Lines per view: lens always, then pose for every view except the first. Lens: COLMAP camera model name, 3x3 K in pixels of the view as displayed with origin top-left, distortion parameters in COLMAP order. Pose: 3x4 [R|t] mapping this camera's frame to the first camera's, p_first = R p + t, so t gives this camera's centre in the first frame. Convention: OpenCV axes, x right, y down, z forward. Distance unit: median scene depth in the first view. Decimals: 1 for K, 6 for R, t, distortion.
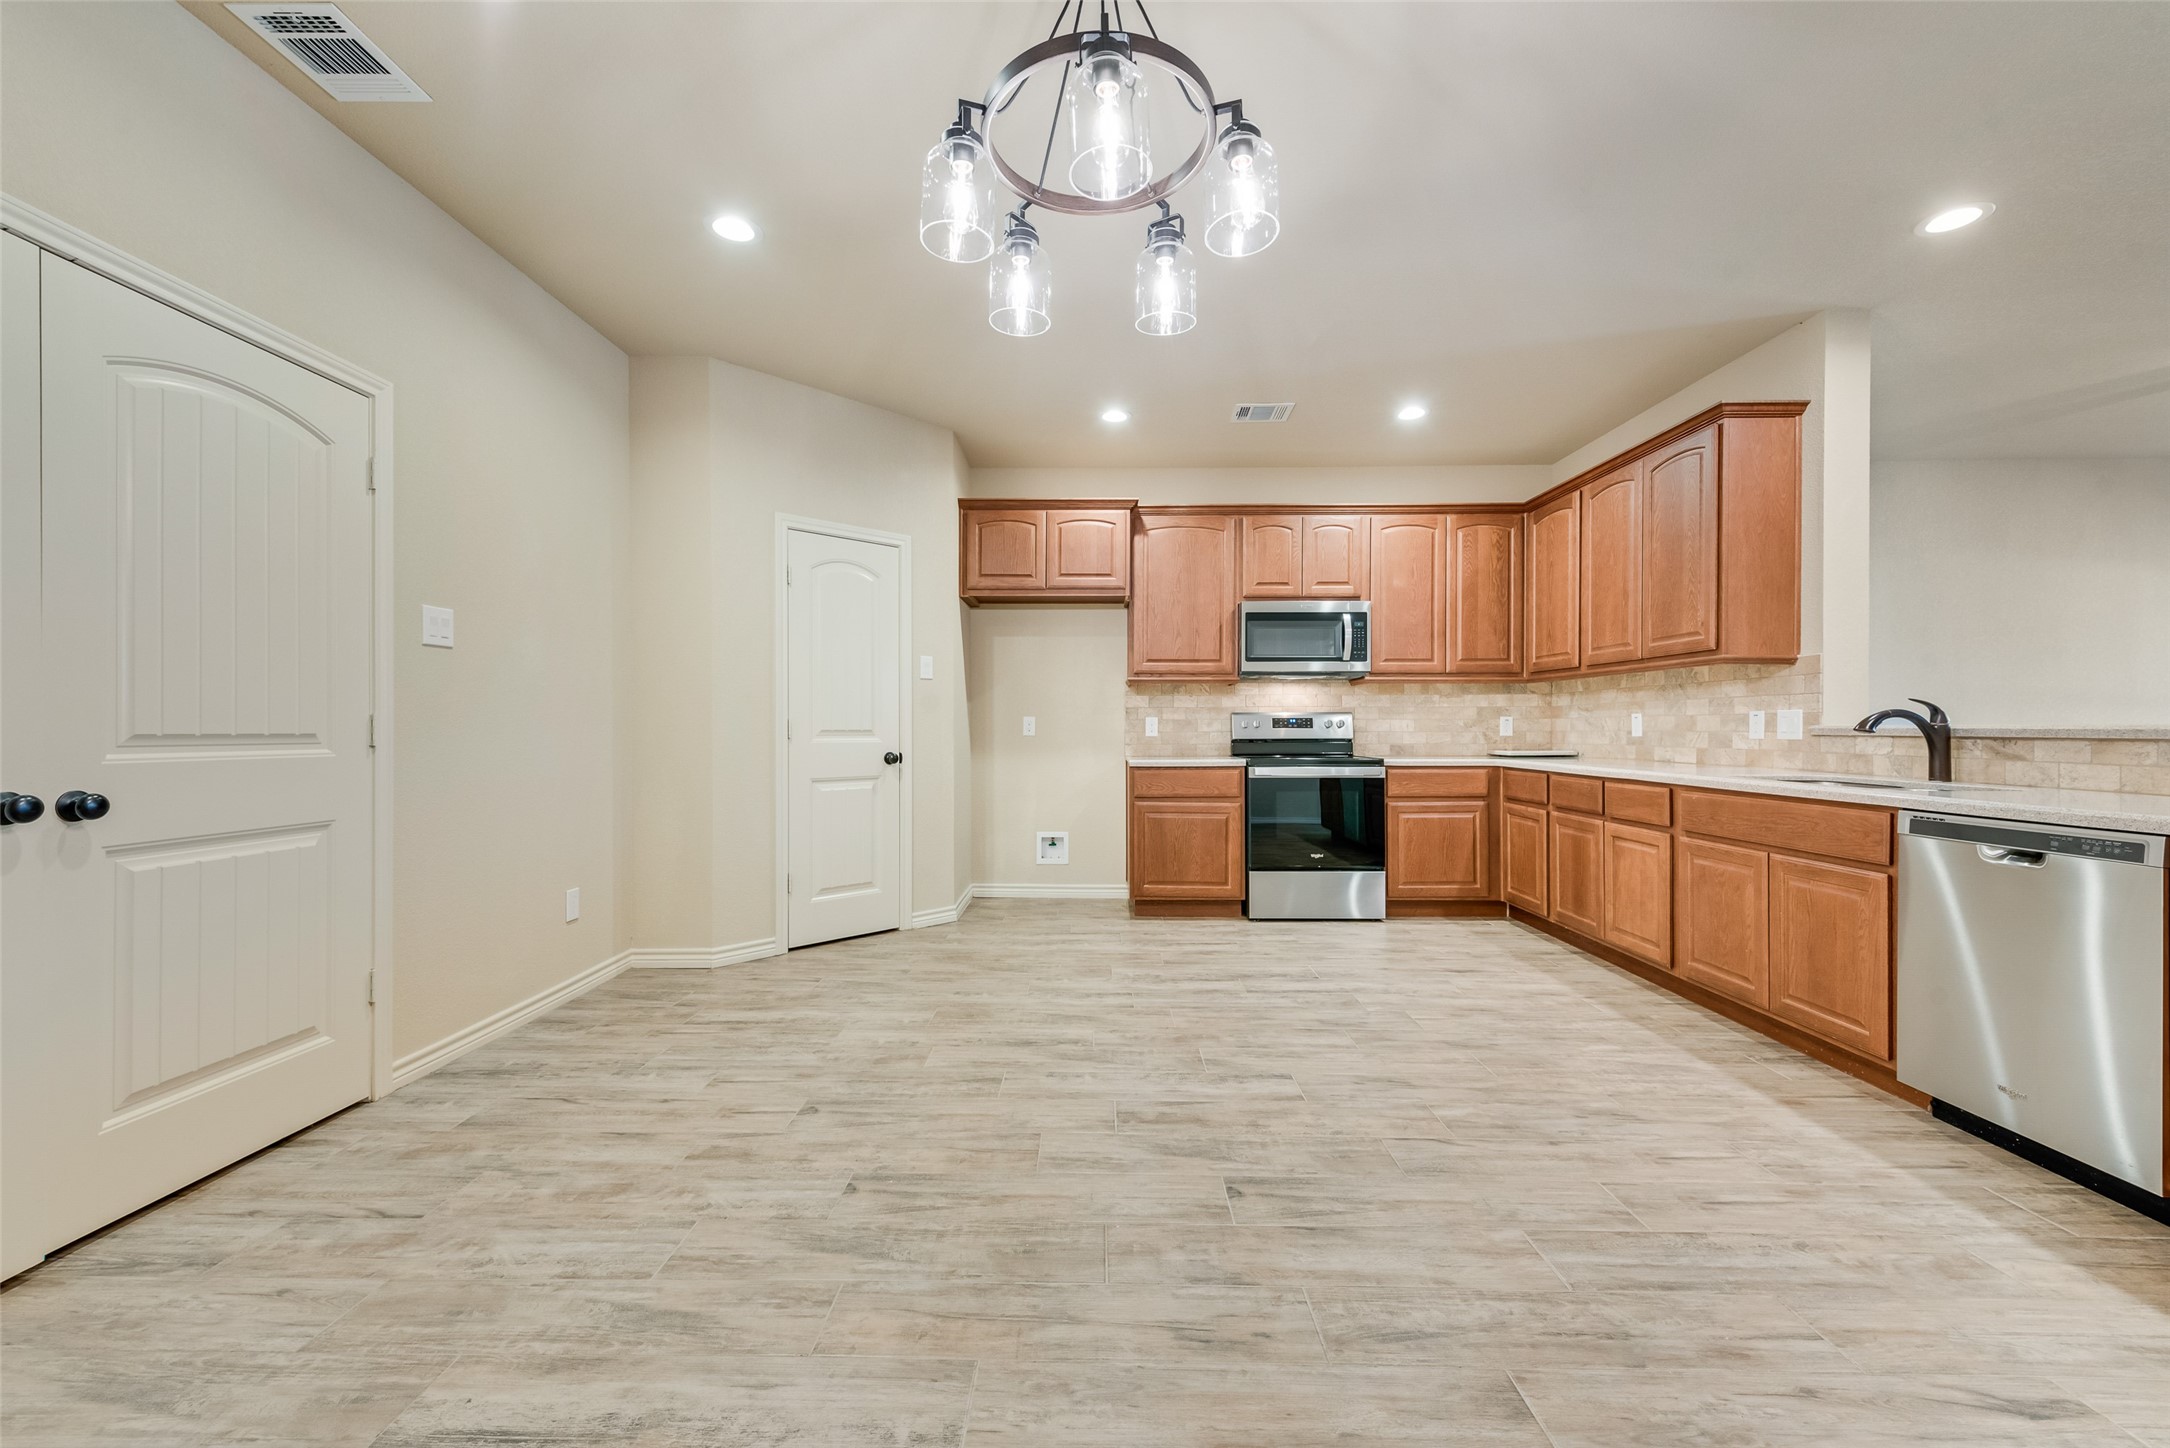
lens RADIAL K [[852.8, 0, 1082.3], [0, 852.8, 727.8], [0, 0, 1]] dist [0.016725, -0.005087]
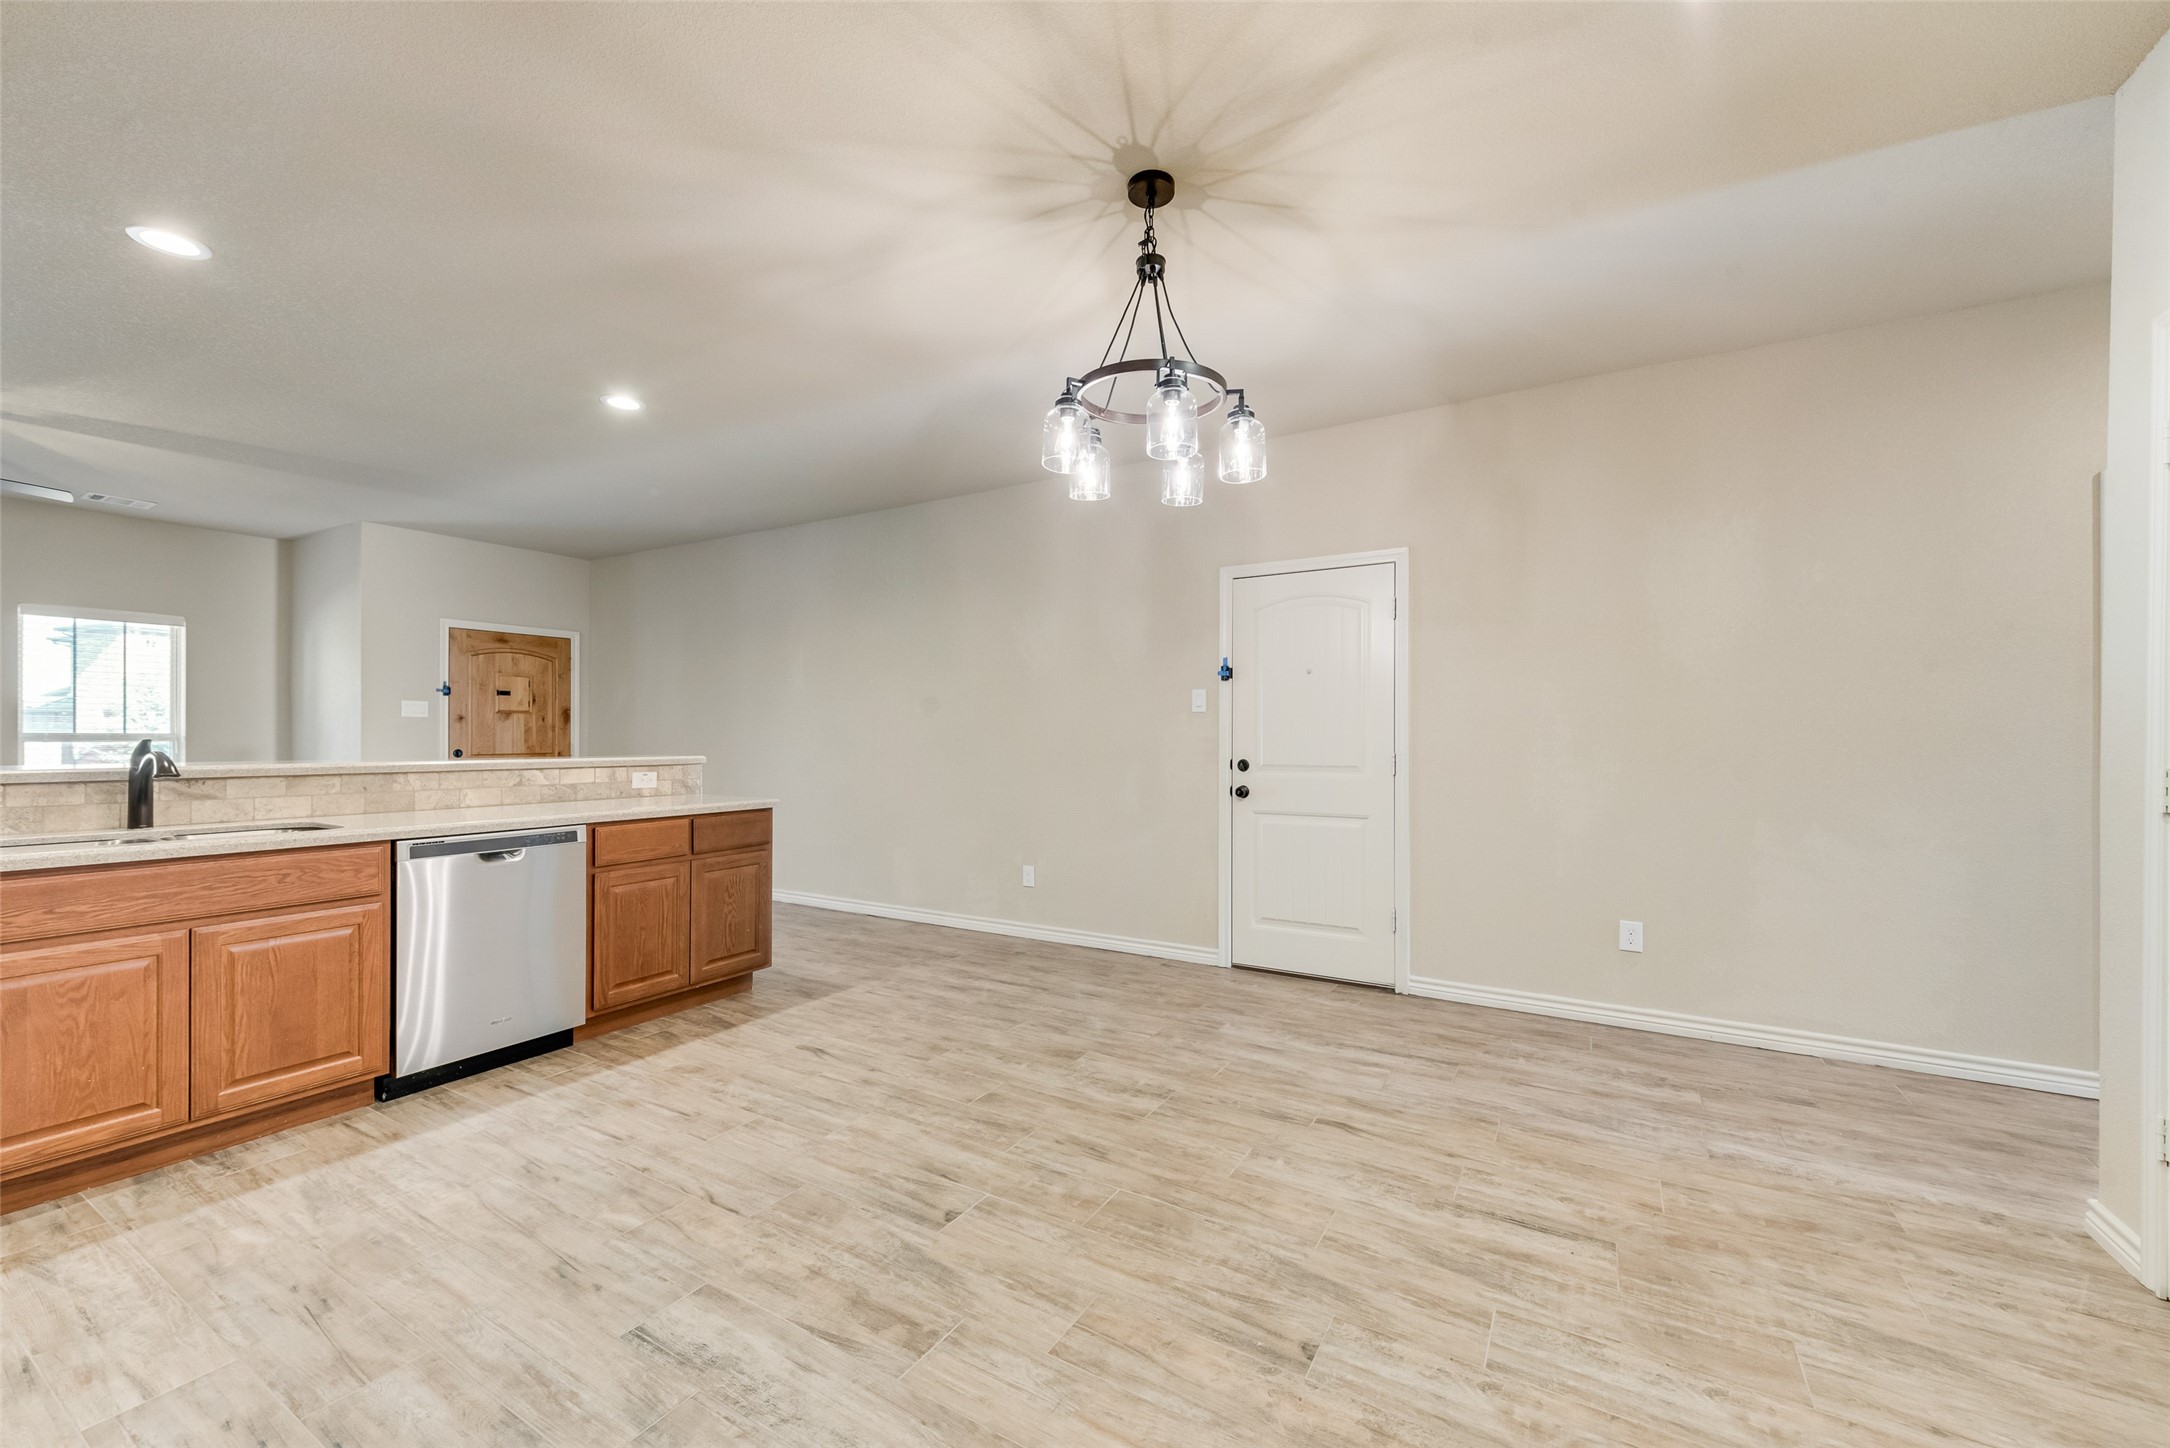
lens RADIAL K [[852.8, 0, 1083.6], [0, 852.8, 735.9], [0, 0, 1]] dist [0.016725, -0.005087]
pose [[-0.865556, -0.002978, 0.500804, -0.351328], [-0.002240, 0.999995, 0.002075, -0.042046], [-0.500808, 0.000674, -0.865558, 1.293528]]
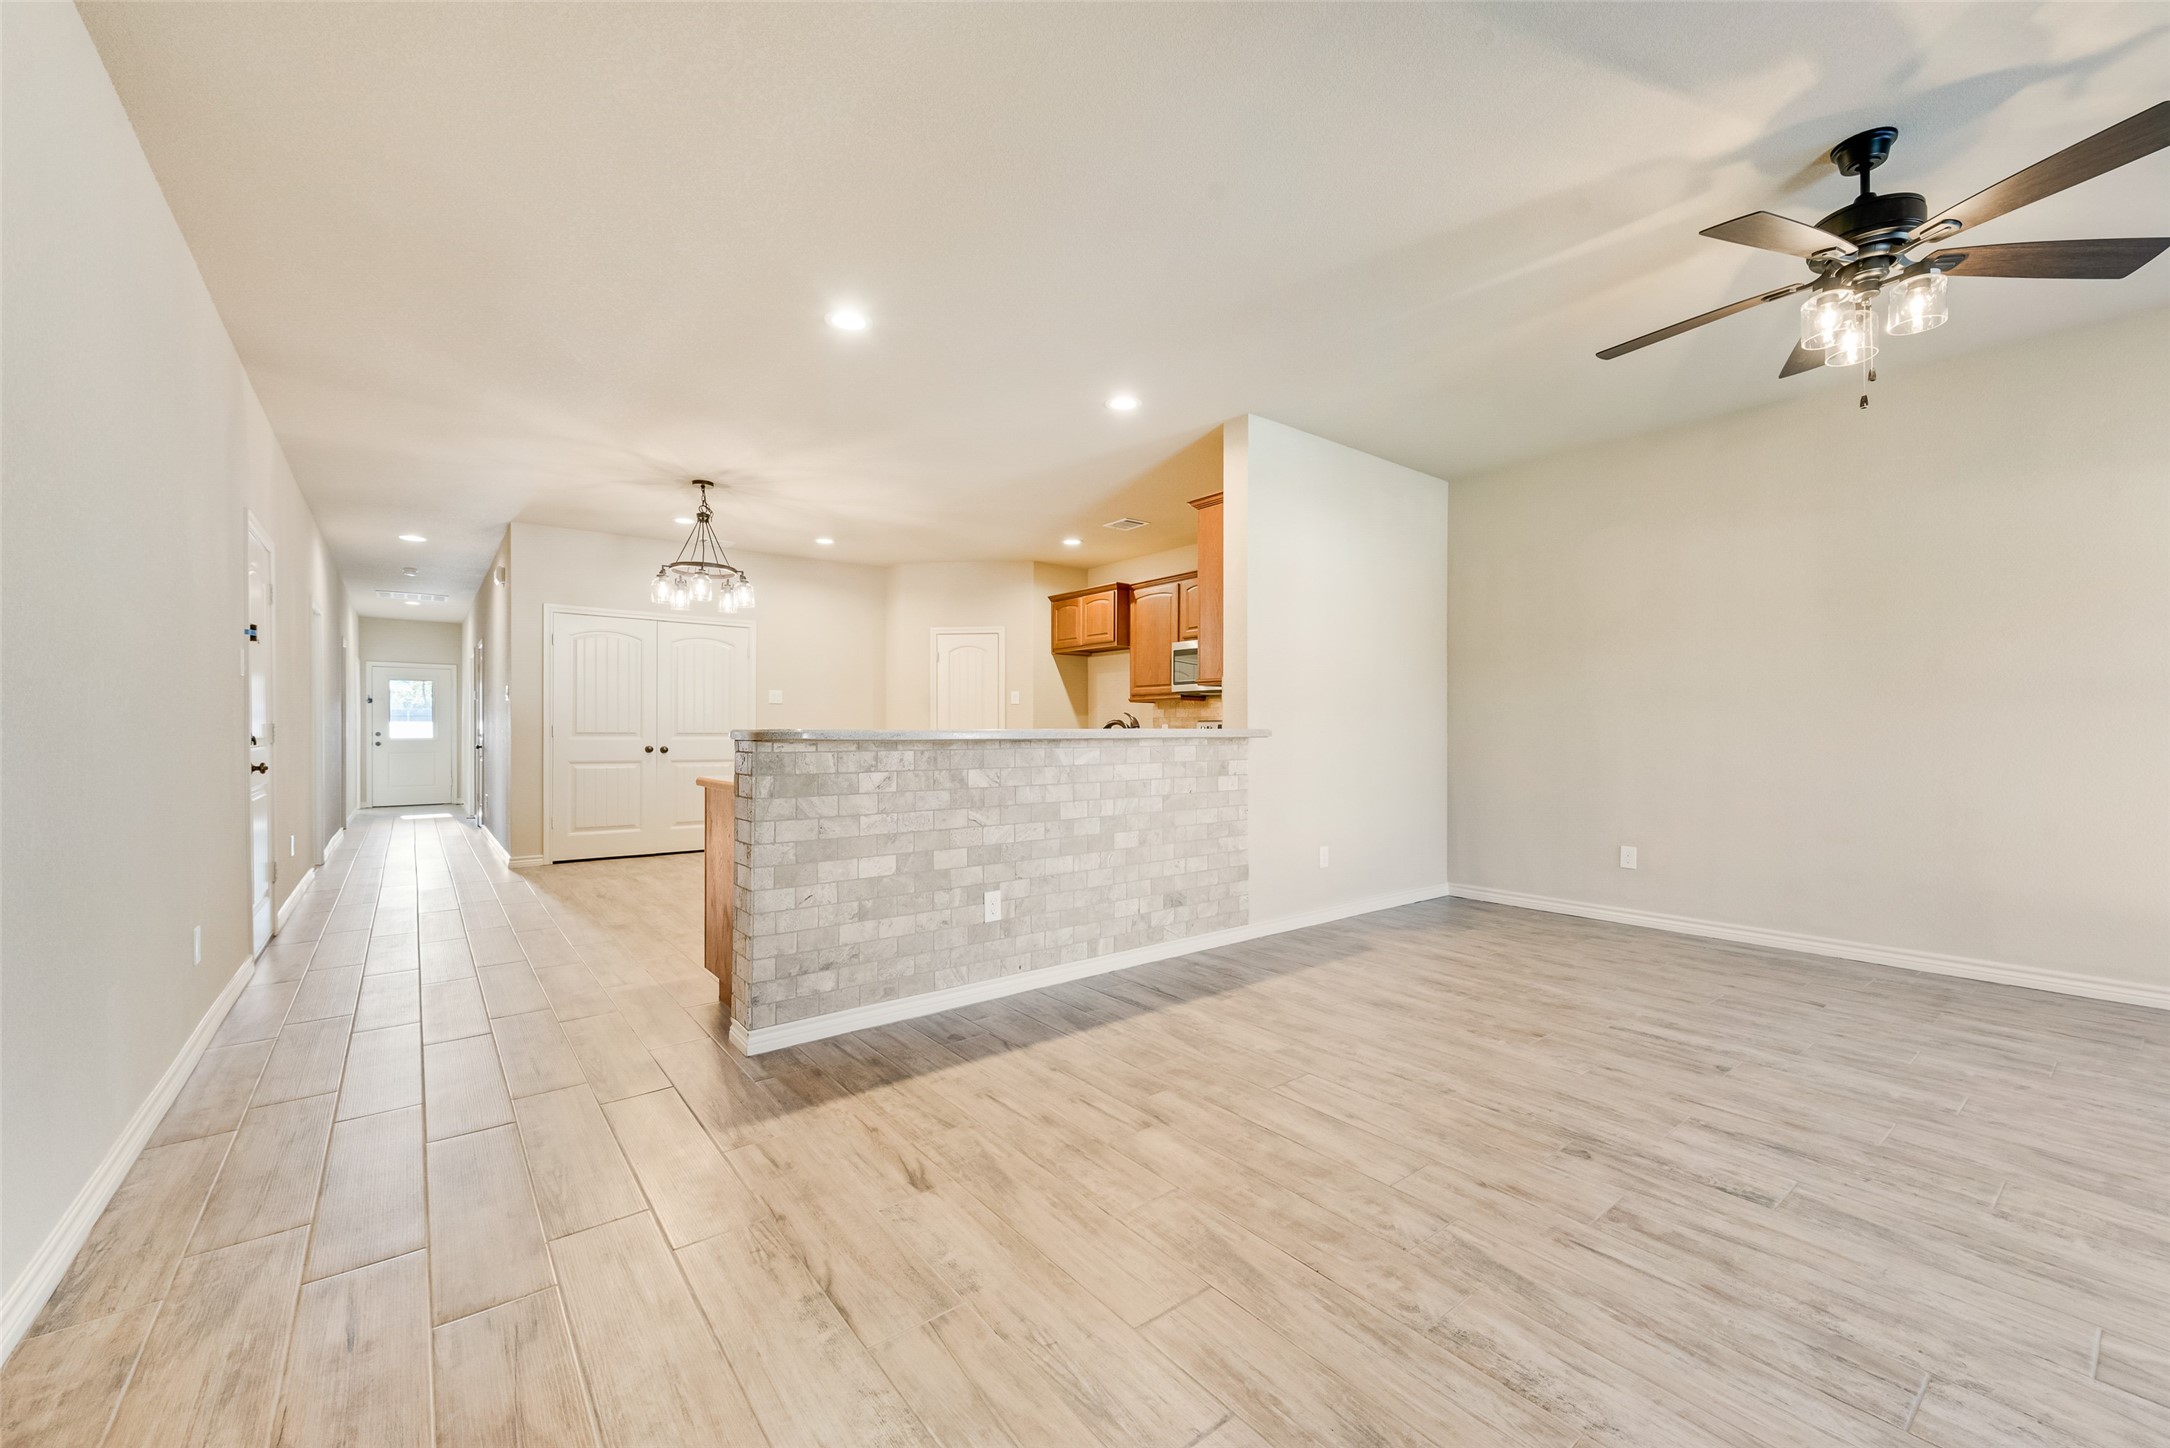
lens RADIAL K [[852.8, 0, 1081.2], [0, 852.8, 733.8], [0, 0, 1]] dist [0.016725, -0.005087]
pose [[0.625945, 0.002379, -0.779863, 2.104850], [-0.000894, 0.999997, 0.002334, 0.000626], [0.779866, -0.000764, 0.625945, -0.018692]]
